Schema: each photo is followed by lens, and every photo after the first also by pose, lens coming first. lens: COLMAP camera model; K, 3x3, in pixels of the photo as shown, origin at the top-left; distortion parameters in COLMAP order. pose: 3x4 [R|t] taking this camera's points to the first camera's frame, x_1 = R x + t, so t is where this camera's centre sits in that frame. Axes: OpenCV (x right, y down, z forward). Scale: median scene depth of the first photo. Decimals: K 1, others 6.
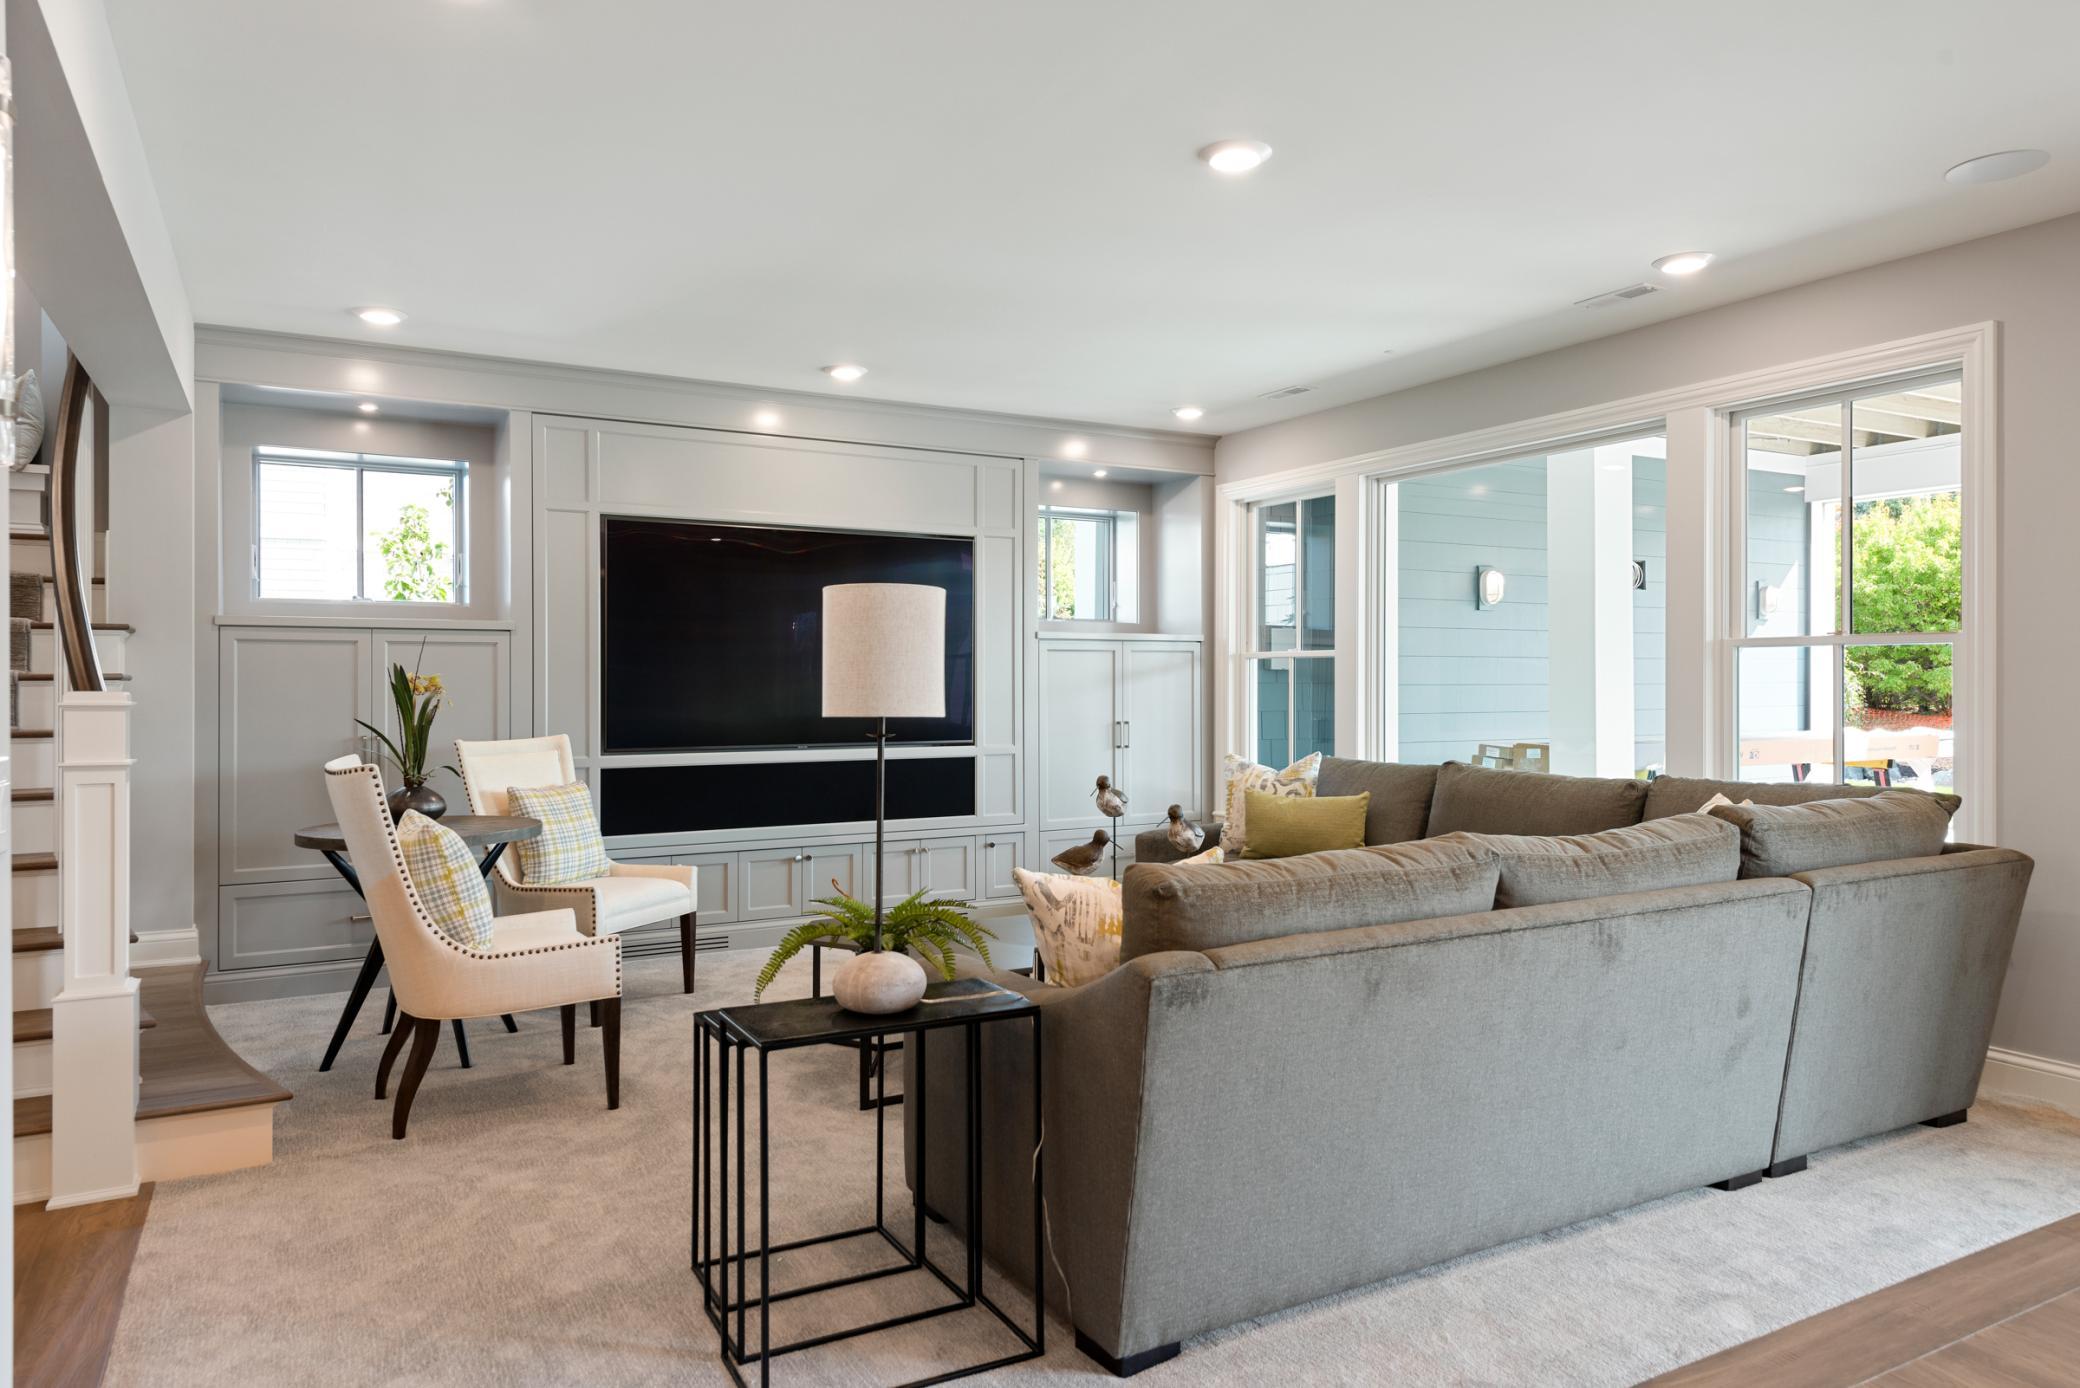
lens RADIAL K [[1297.1, 0, 997.8], [0, 1297.1, 680.2], [0, 0, 1]] dist [0.008208, -0.001011]
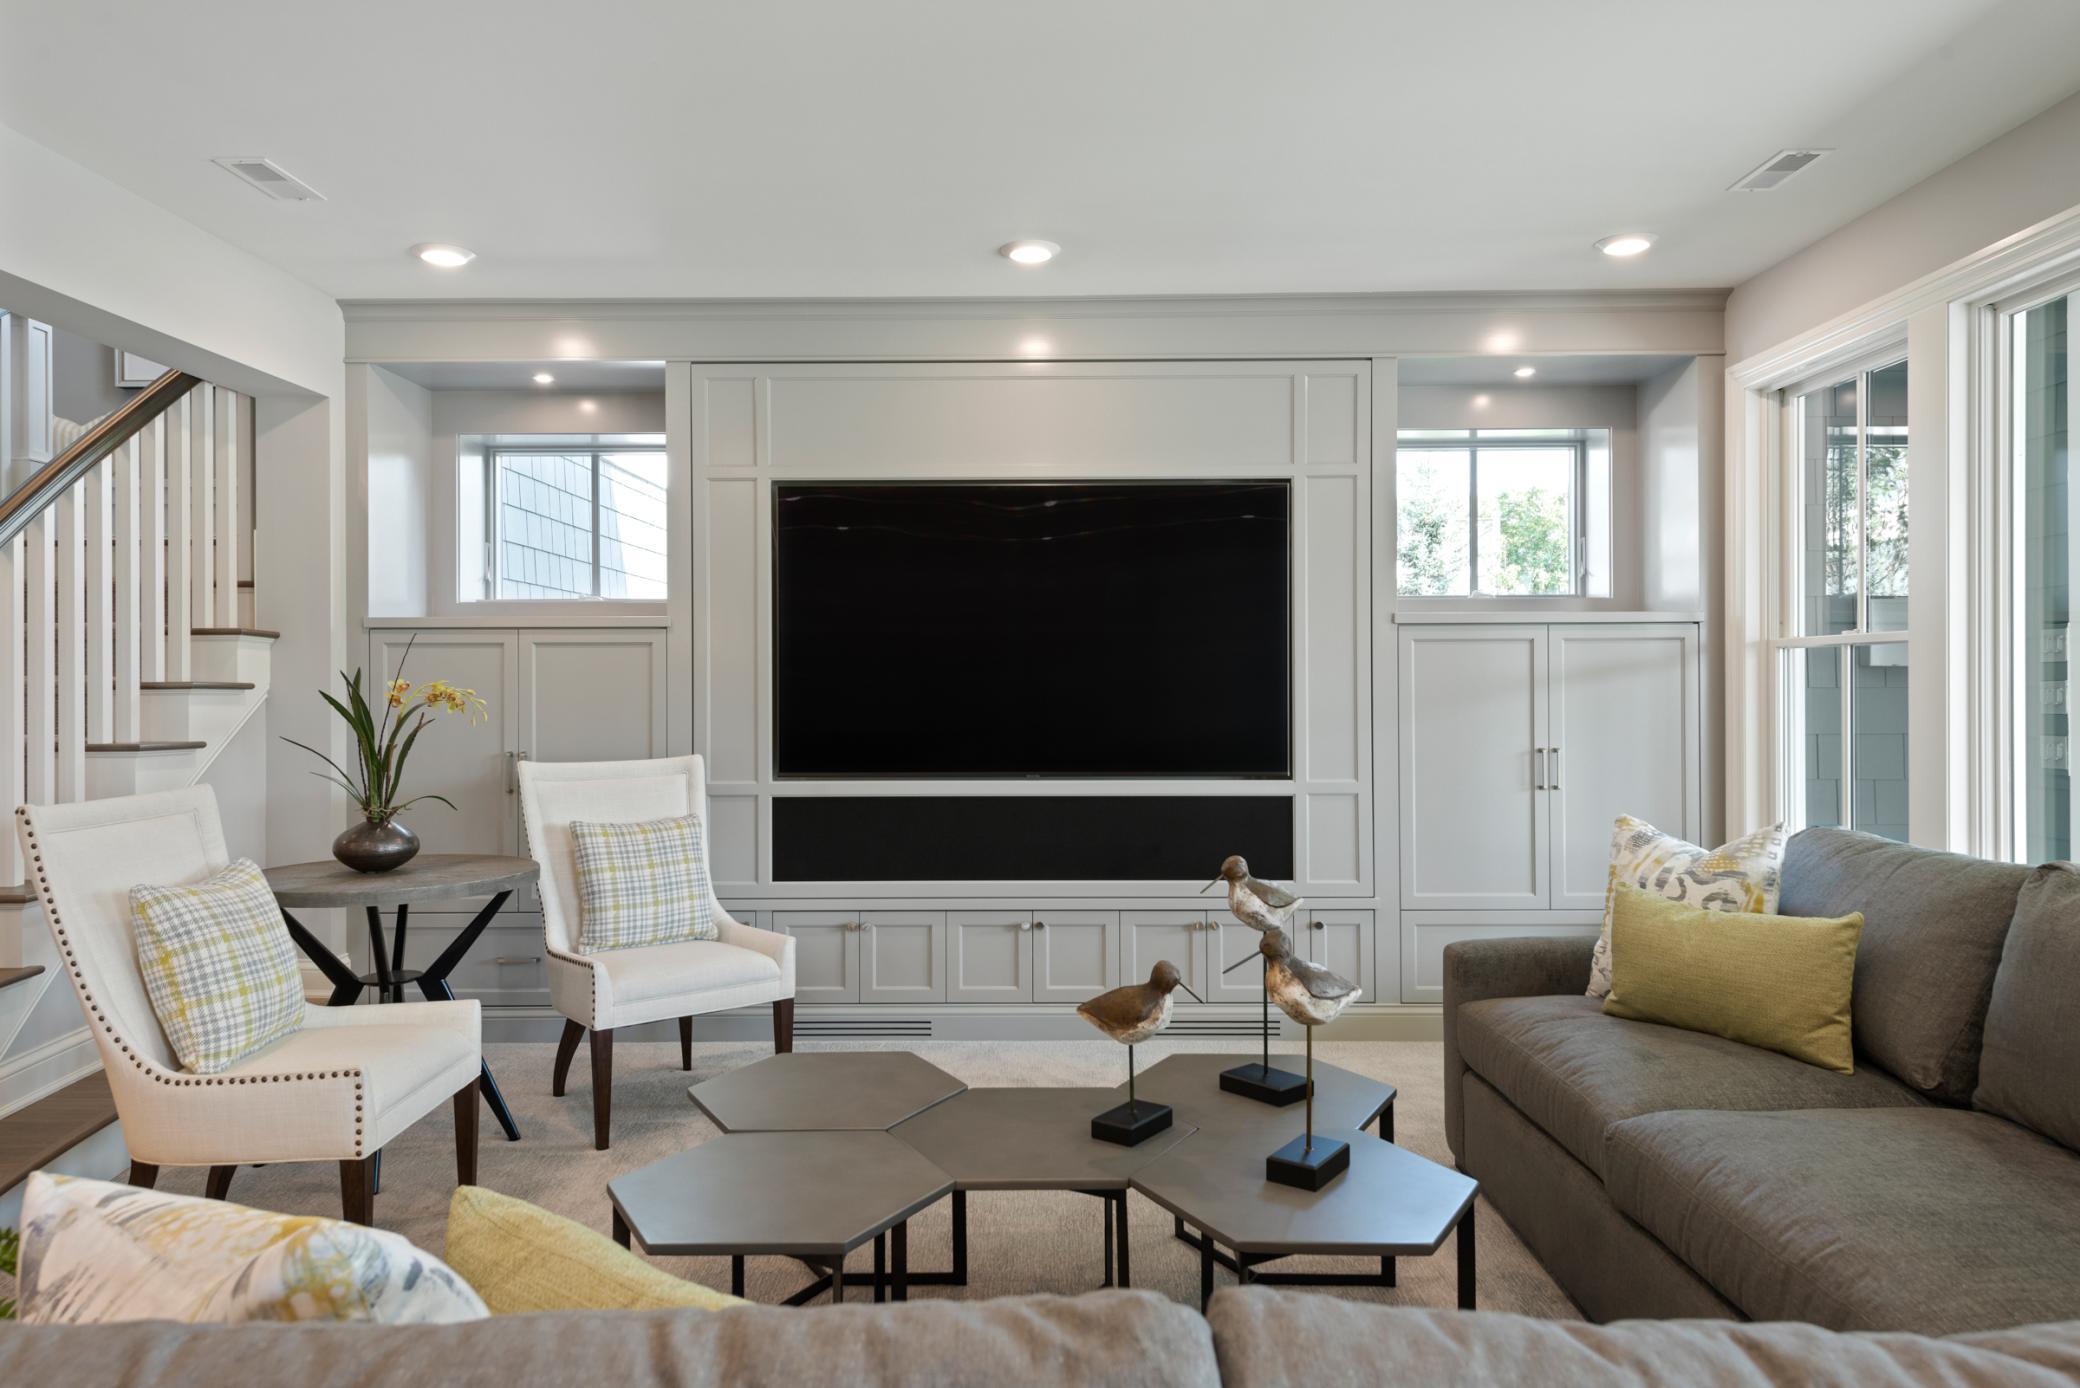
lens RADIAL K [[1292.0, 0, 1039.2], [0, 1292.0, 680.7], [0, 0, 1]] dist [0.043804, -0.043432]
pose [[0.876359, -0.003533, -0.481646, 0.216493], [0.002744, 0.999993, -0.002343, -0.001492], [0.481651, 0.000731, 0.876363, 0.359928]]
